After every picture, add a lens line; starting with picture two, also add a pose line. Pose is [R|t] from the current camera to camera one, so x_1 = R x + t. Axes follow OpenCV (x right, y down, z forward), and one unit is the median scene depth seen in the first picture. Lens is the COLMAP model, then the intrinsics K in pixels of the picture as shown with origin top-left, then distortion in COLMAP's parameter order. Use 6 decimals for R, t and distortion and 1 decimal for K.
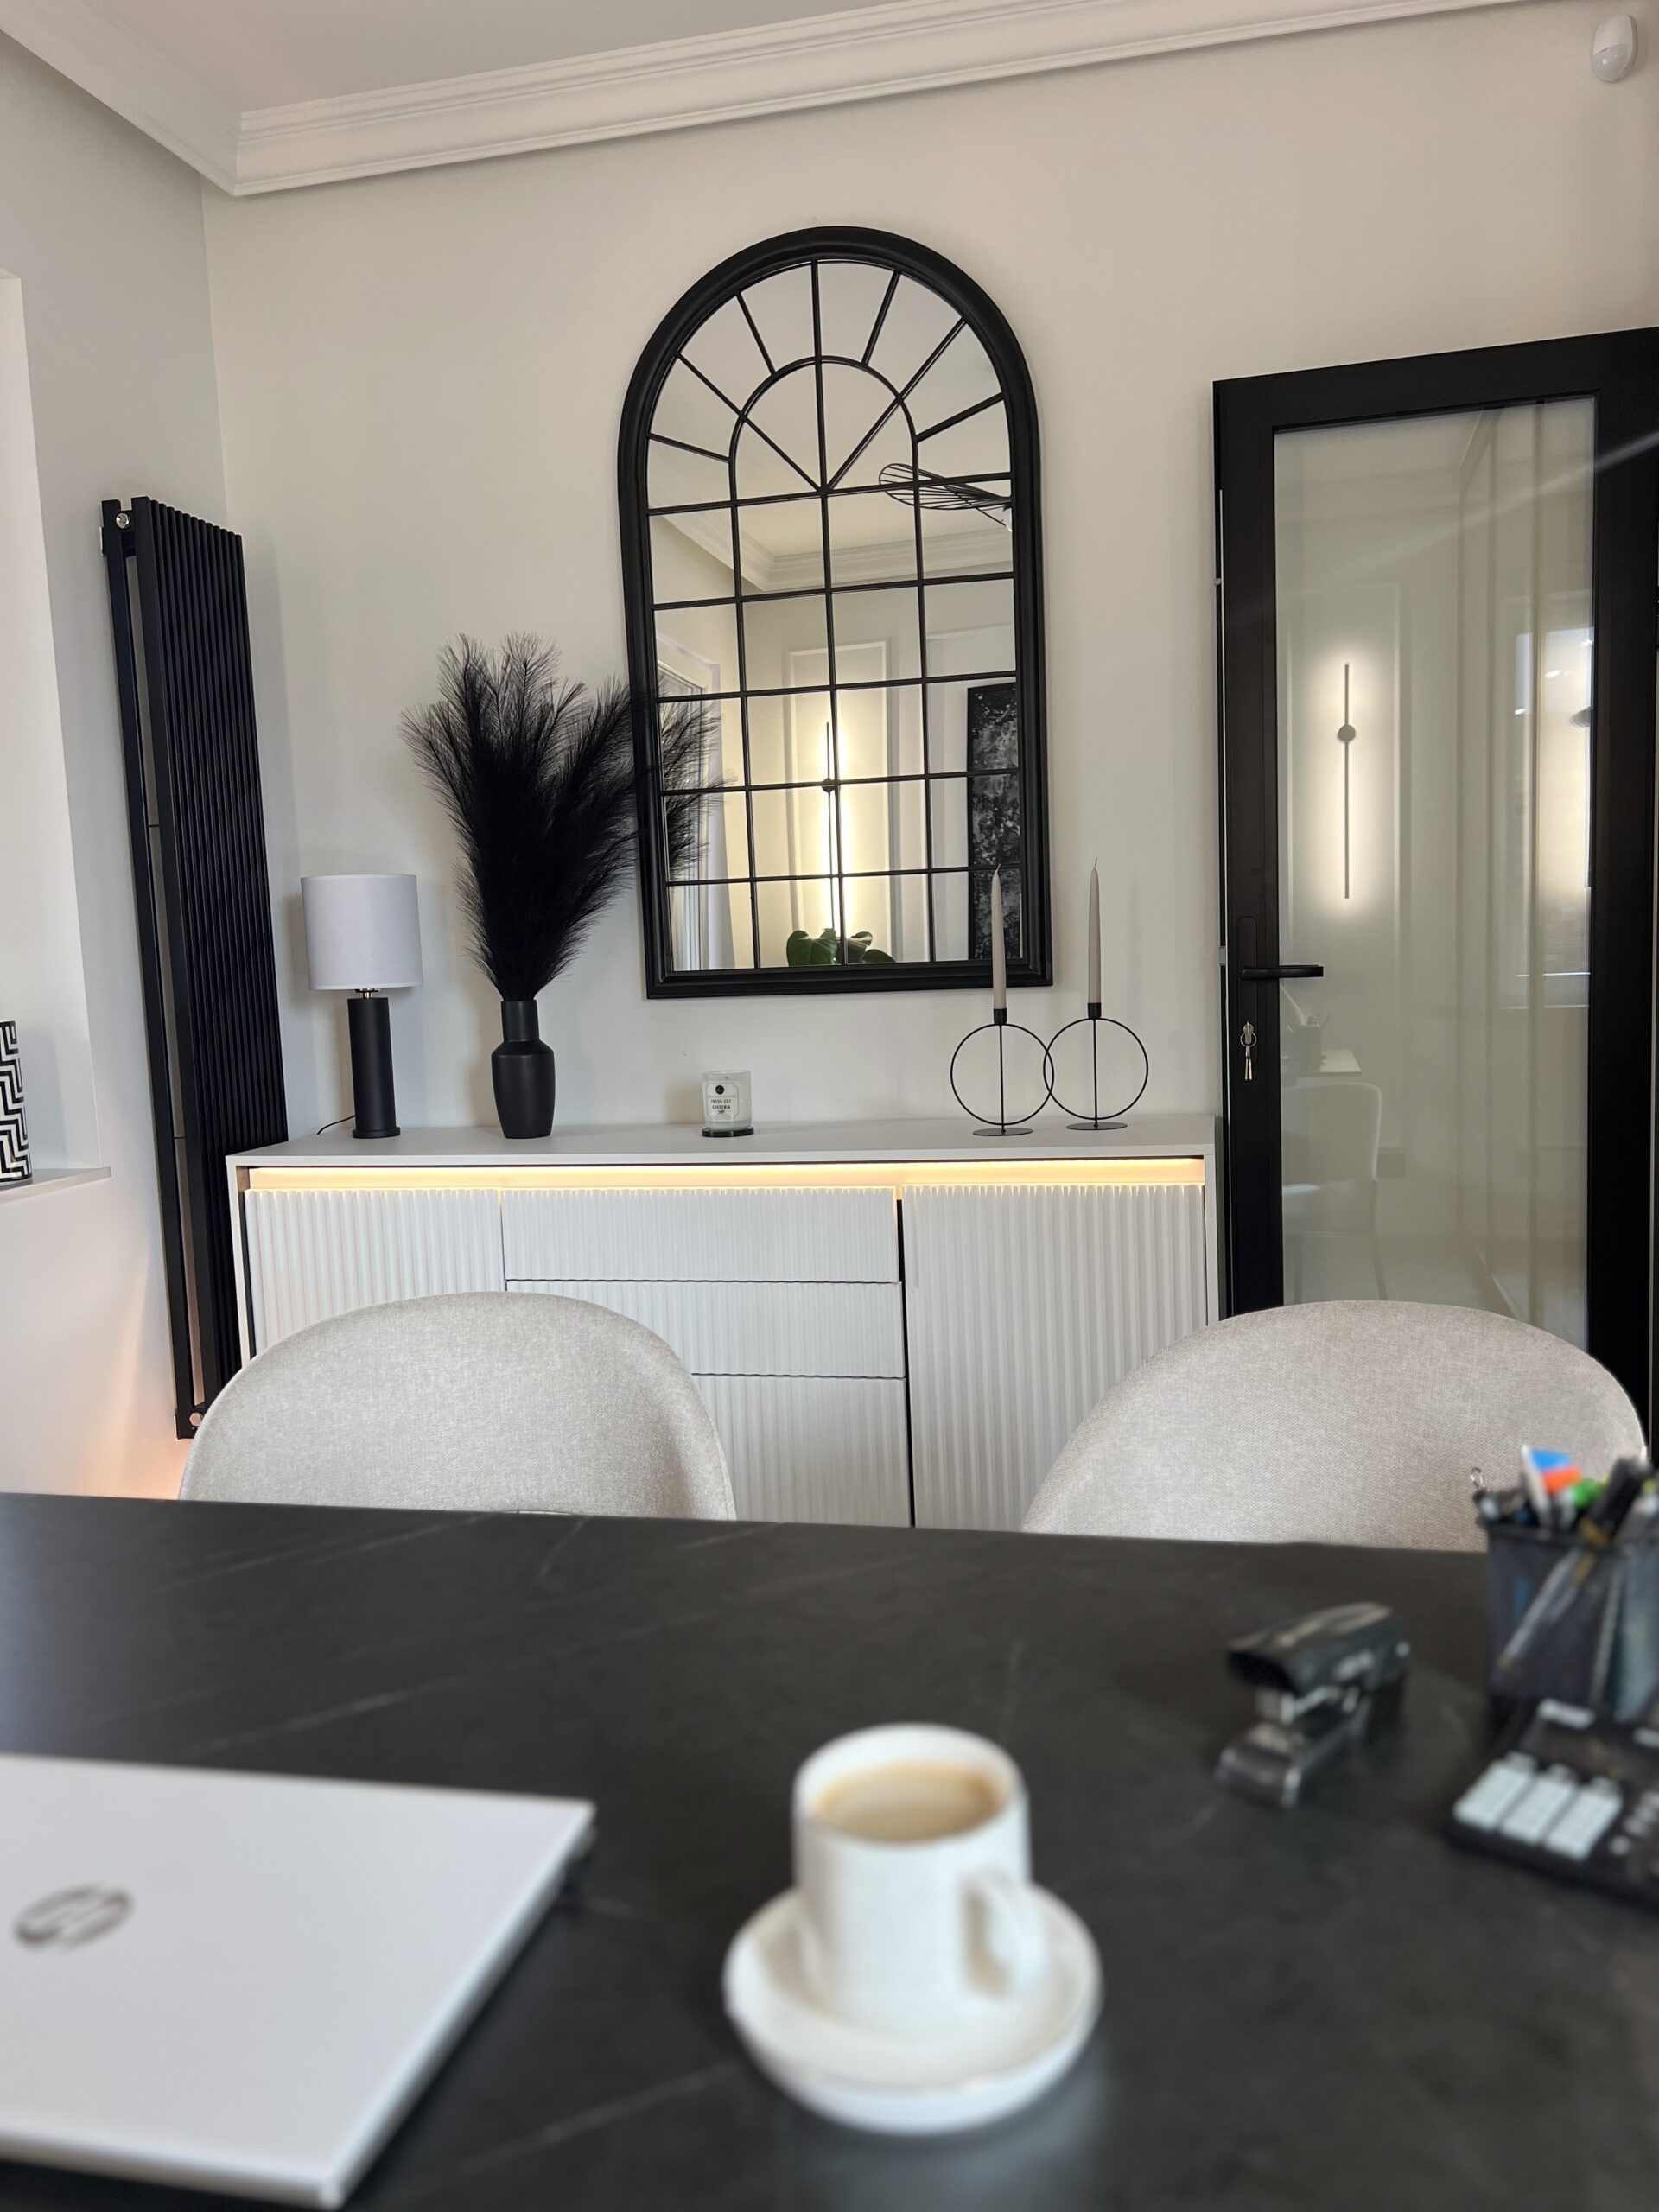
lens RADIAL K [[1668.9, 0, 815.6], [0, 1668.9, 1119.6], [0, 0, 1]] dist [0.056964, -0.066794]
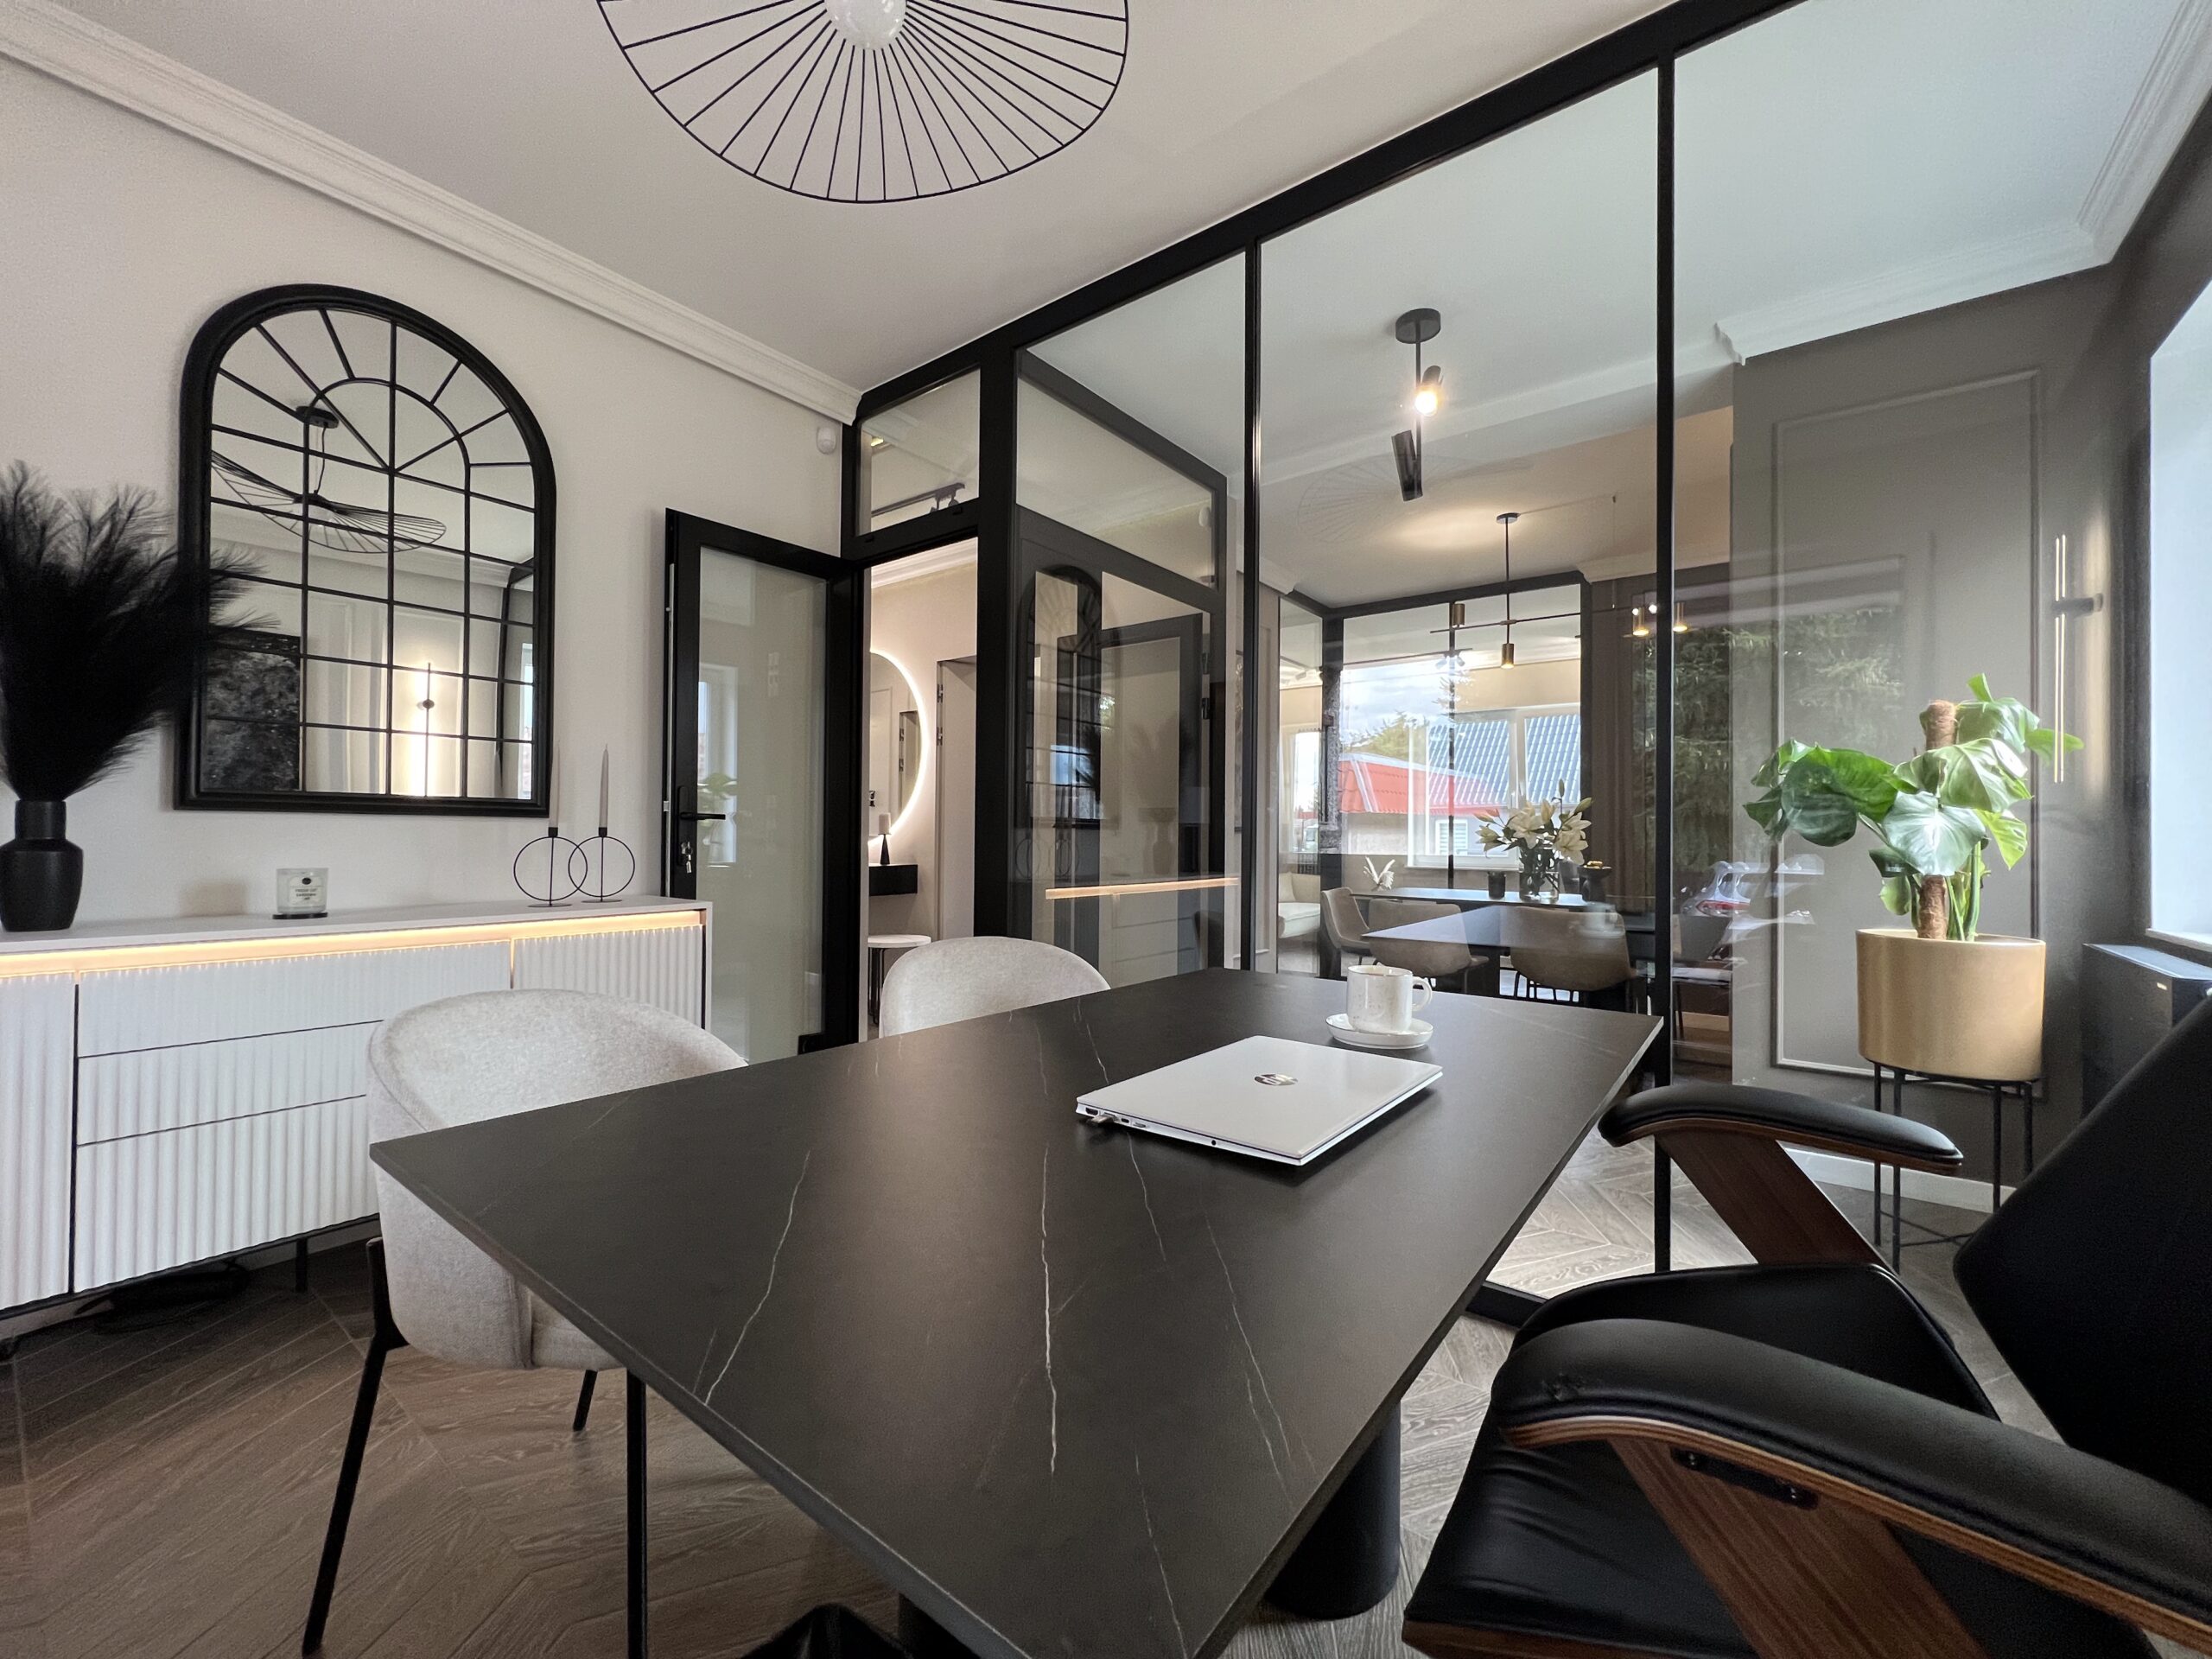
lens RADIAL K [[893.1, 0, 1105.6], [0, 893.1, 826.0], [0, 0, 1]] dist [-0.004276, 0.001362]
pose [[0.414655, 0.056298, 0.908236, -0.422239], [0.073612, 0.992738, -0.095144, 0.049817], [-0.906996, 0.106309, 0.407500, 0.159356]]
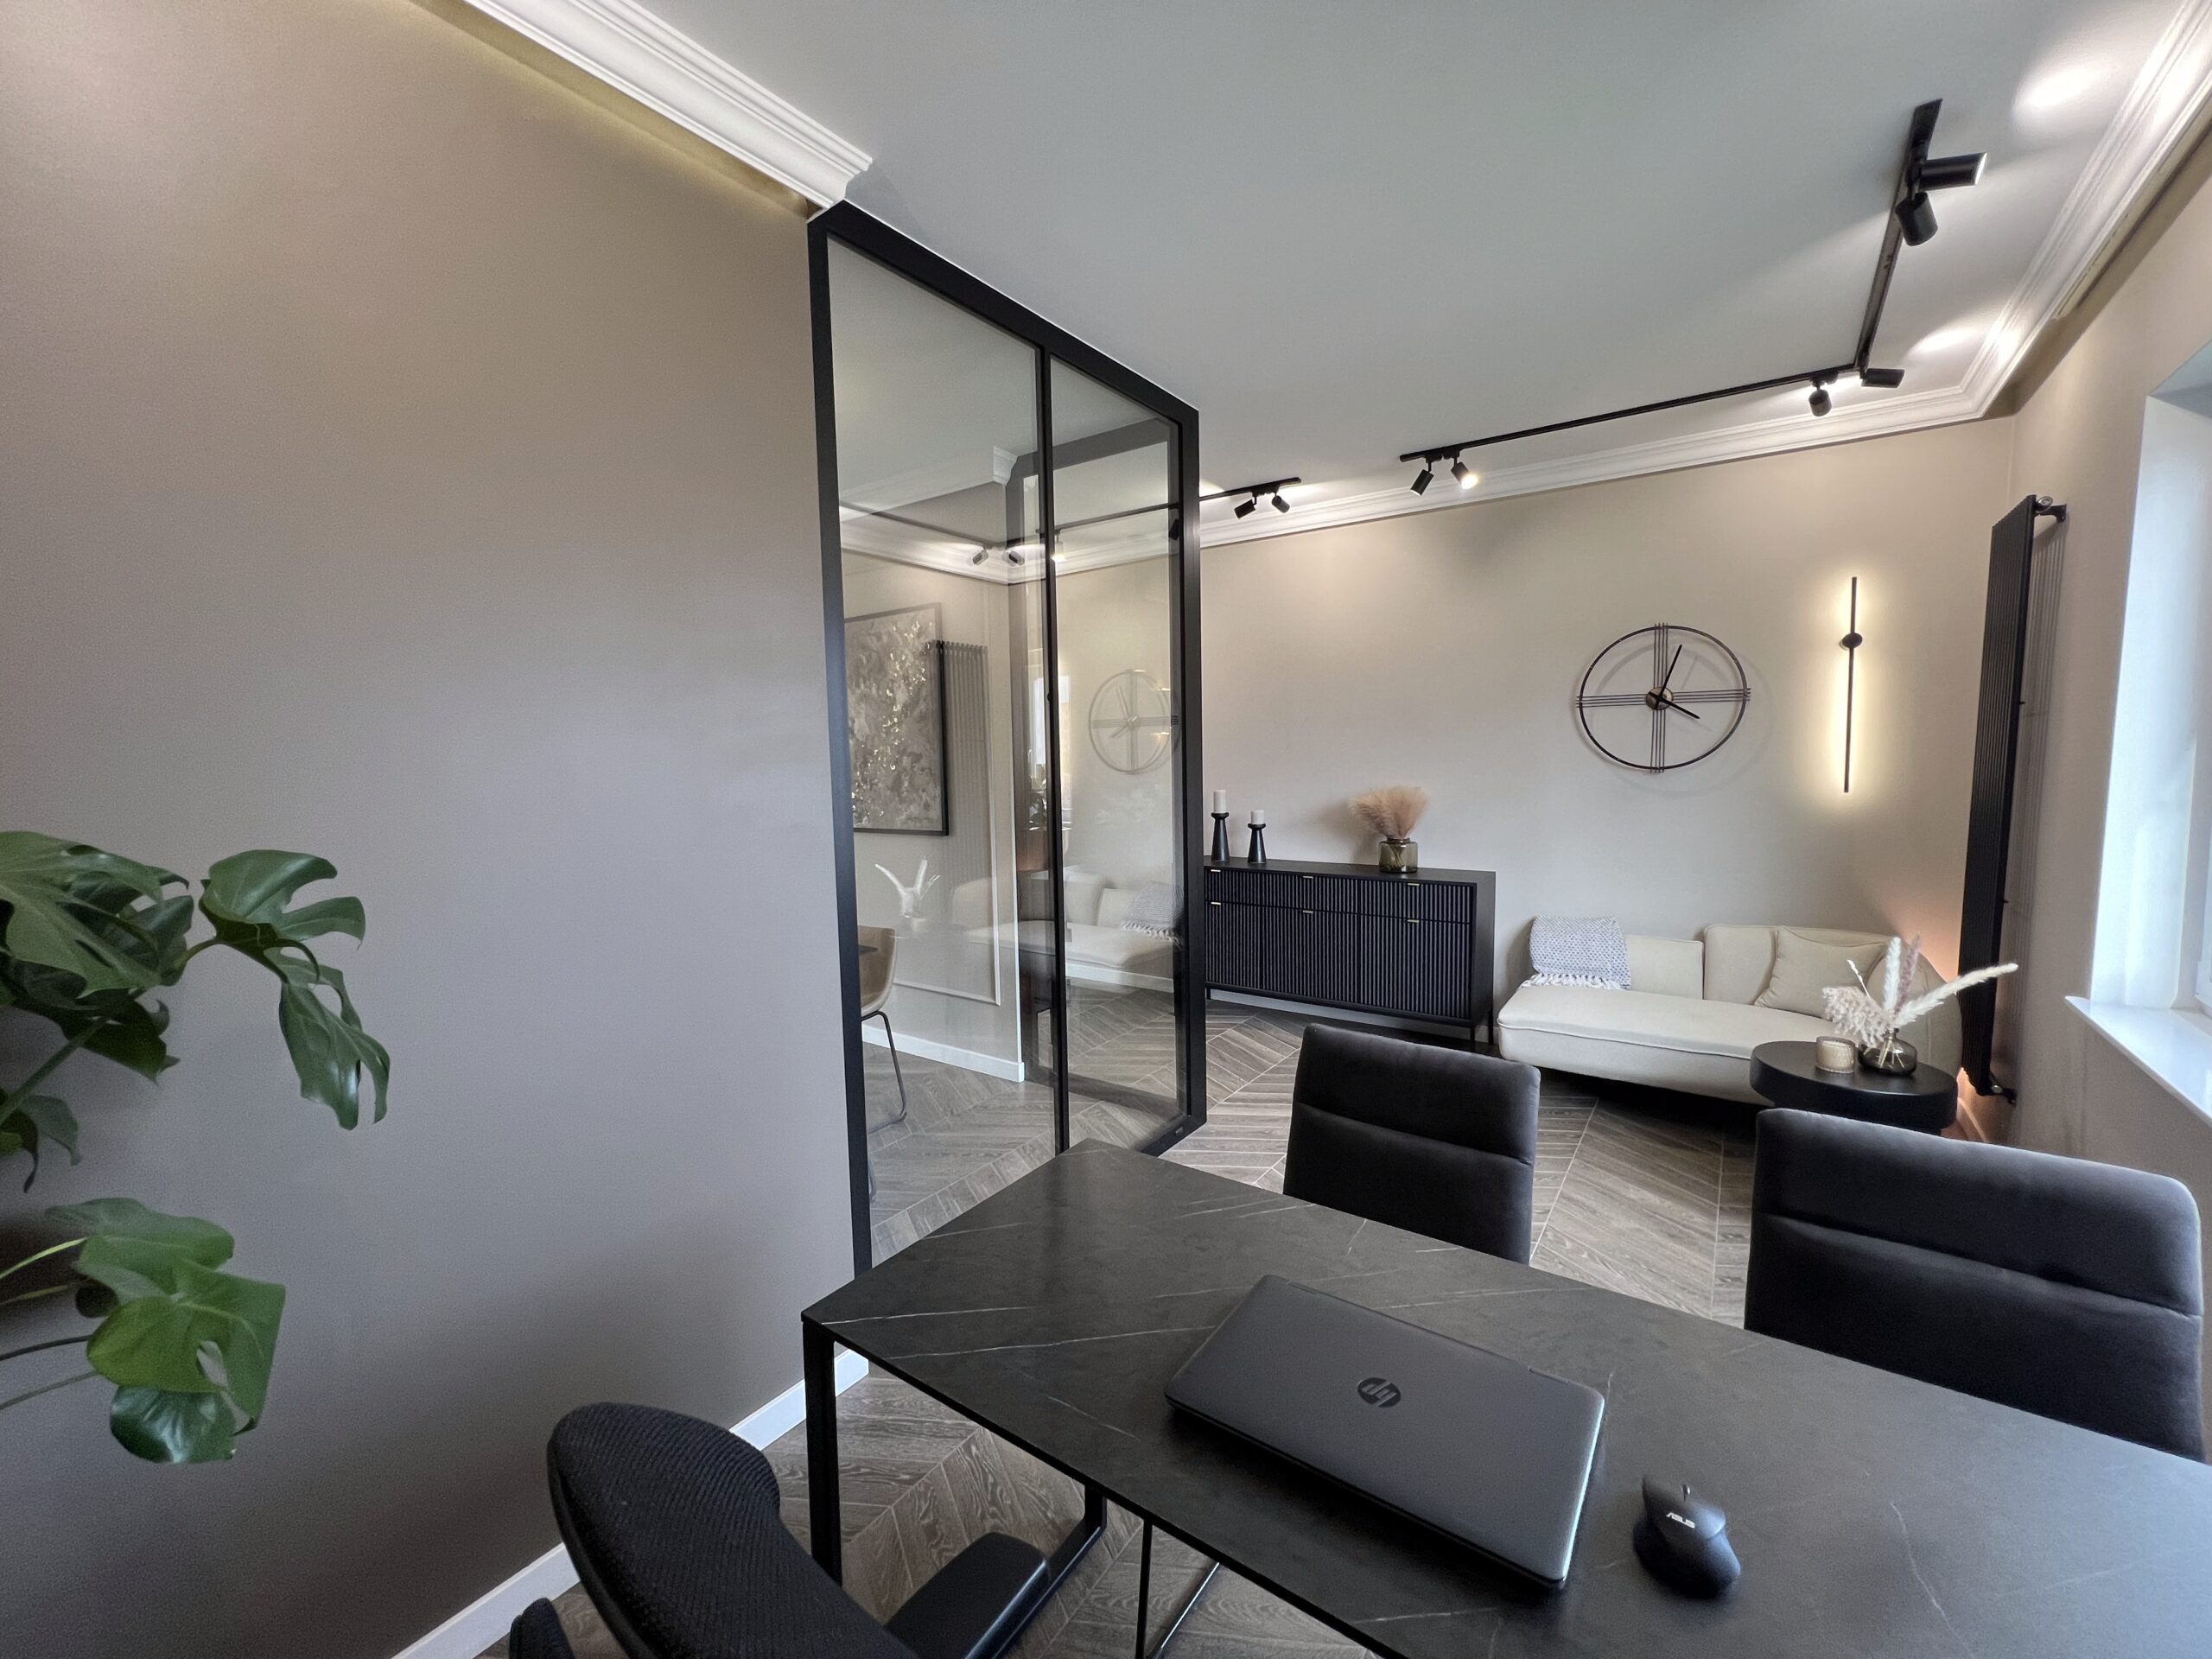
lens RADIAL K [[893.1, 0, 1105.6], [0, 893.1, 826.5], [0, 0, 1]] dist [-0.004276, 0.001362]
pose [[0.919466, 0.053822, -0.389468, 2.085597], [-0.059788, 0.998206, -0.003201, -0.113586], [0.388597, 0.026229, 0.921035, -0.545165]]
